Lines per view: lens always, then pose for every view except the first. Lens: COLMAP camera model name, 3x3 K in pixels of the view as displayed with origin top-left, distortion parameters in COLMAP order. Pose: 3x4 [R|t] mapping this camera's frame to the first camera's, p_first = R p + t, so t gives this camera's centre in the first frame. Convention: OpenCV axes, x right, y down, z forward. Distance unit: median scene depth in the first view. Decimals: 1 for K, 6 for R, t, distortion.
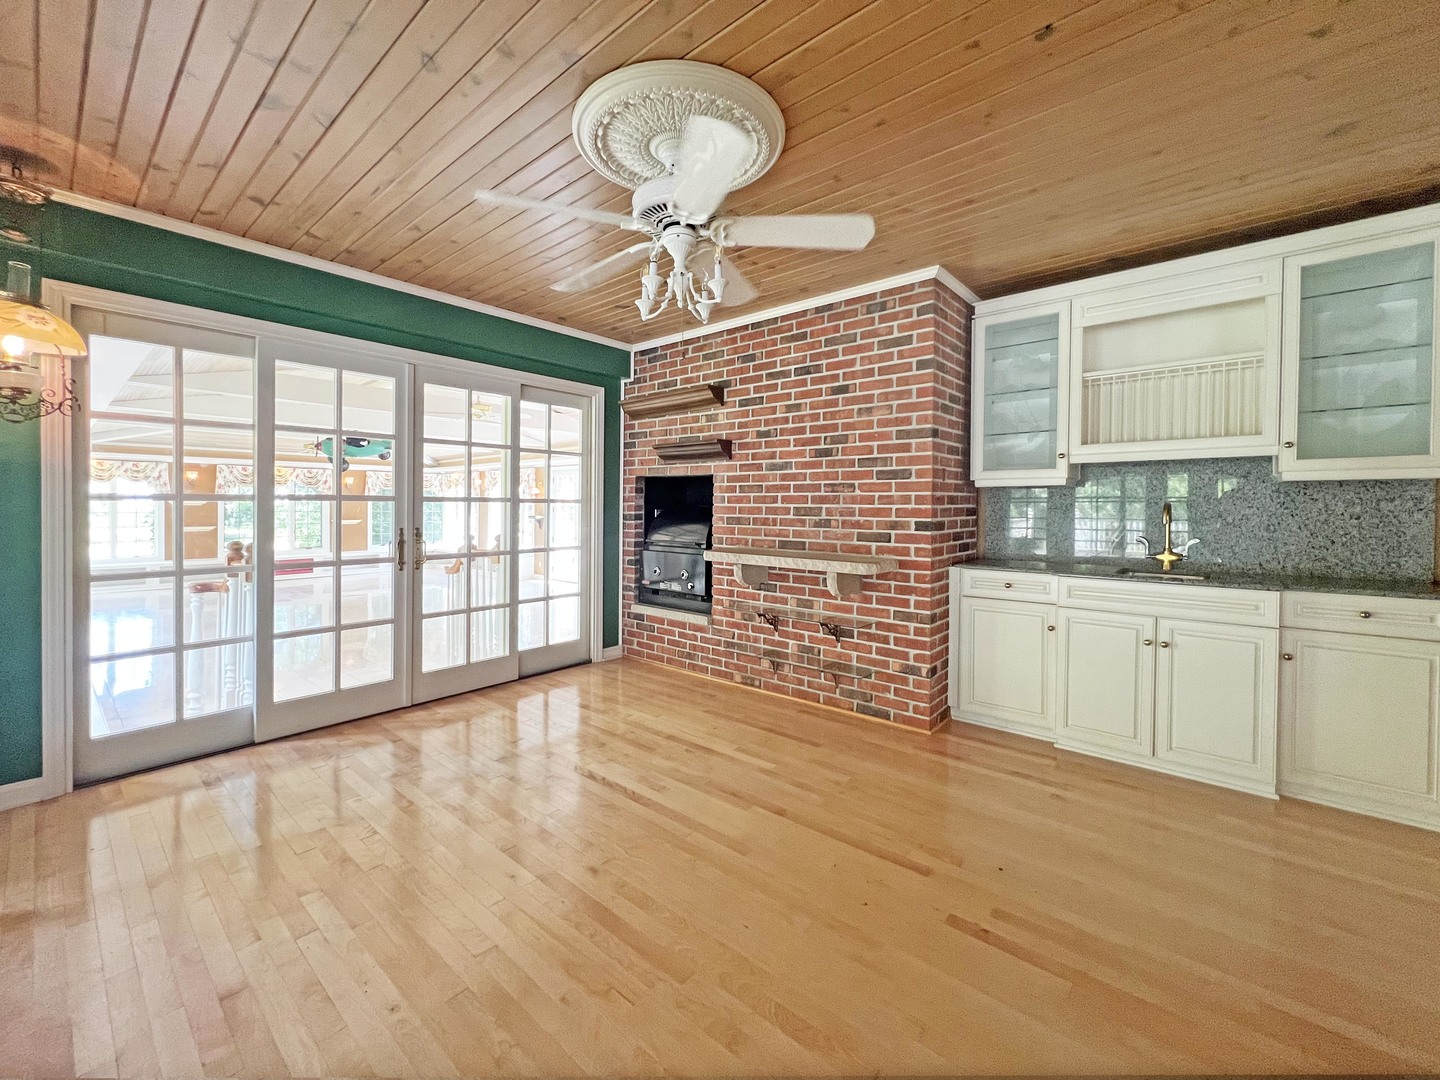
lens RADIAL K [[582.1, 0, 688.4], [0, 582.1, 498.0], [0, 0, 1]] dist [-0.000455, -0.000238]
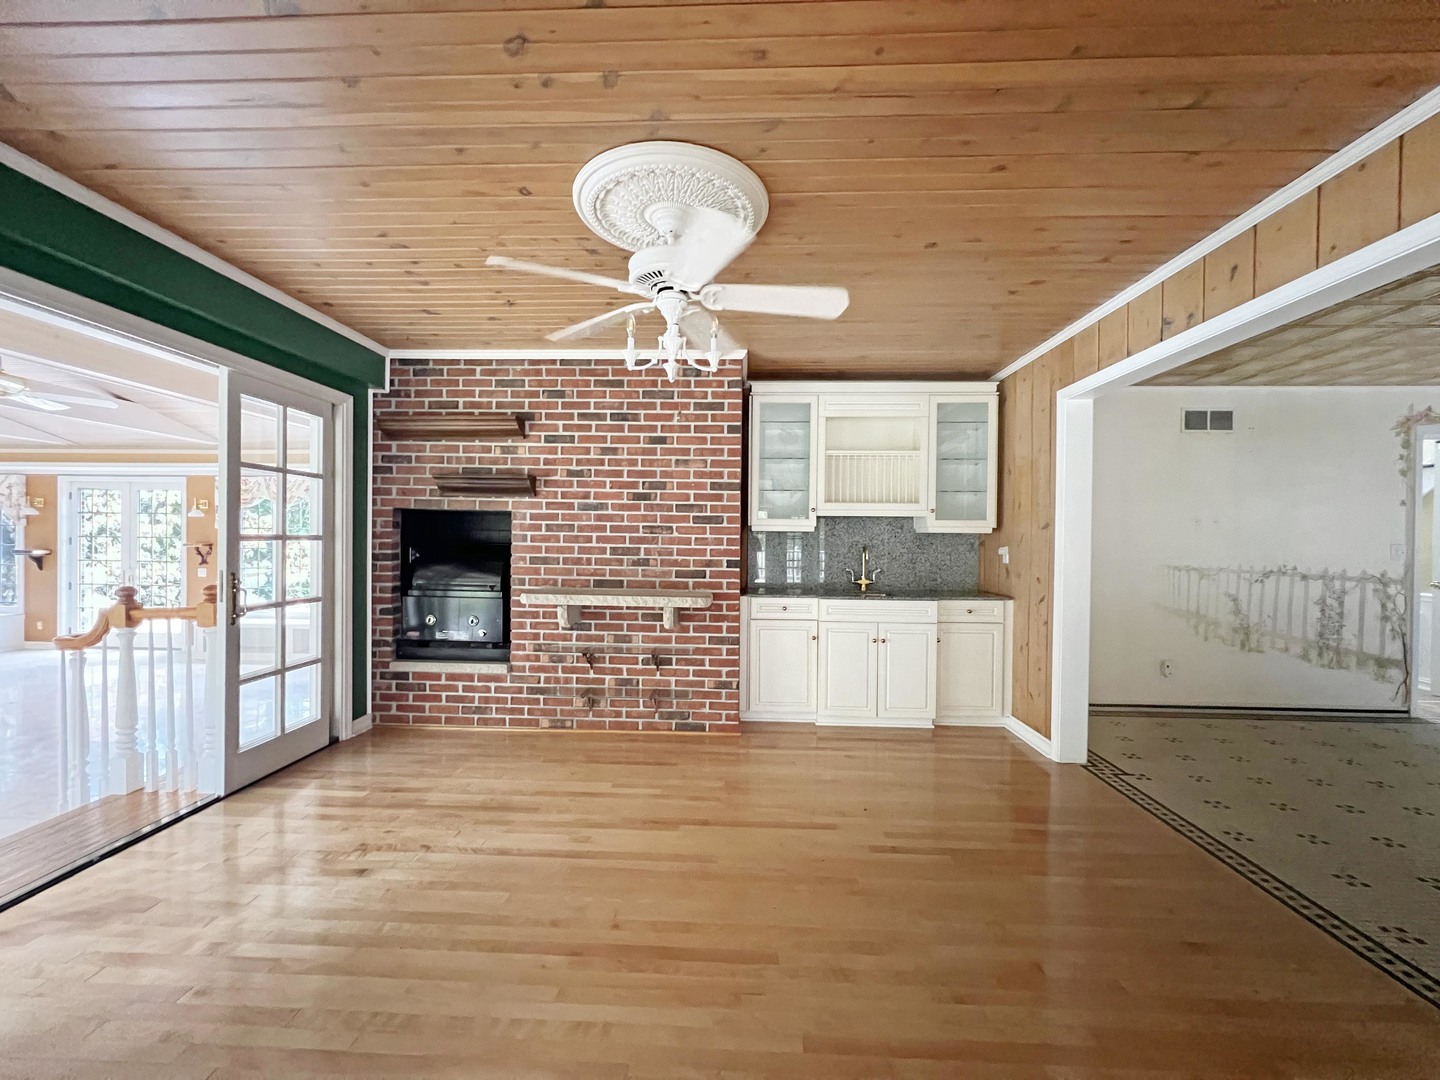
lens RADIAL K [[593.0, 0, 722.7], [0, 593.0, 528.4], [0, 0, 1]] dist [0.000739, -0.000142]
pose [[0.776594, 0.016996, 0.629772, -0.334801], [-0.018134, 0.999825, -0.004622, -0.016520], [-0.629740, -0.007831, 0.776766, 0.053742]]
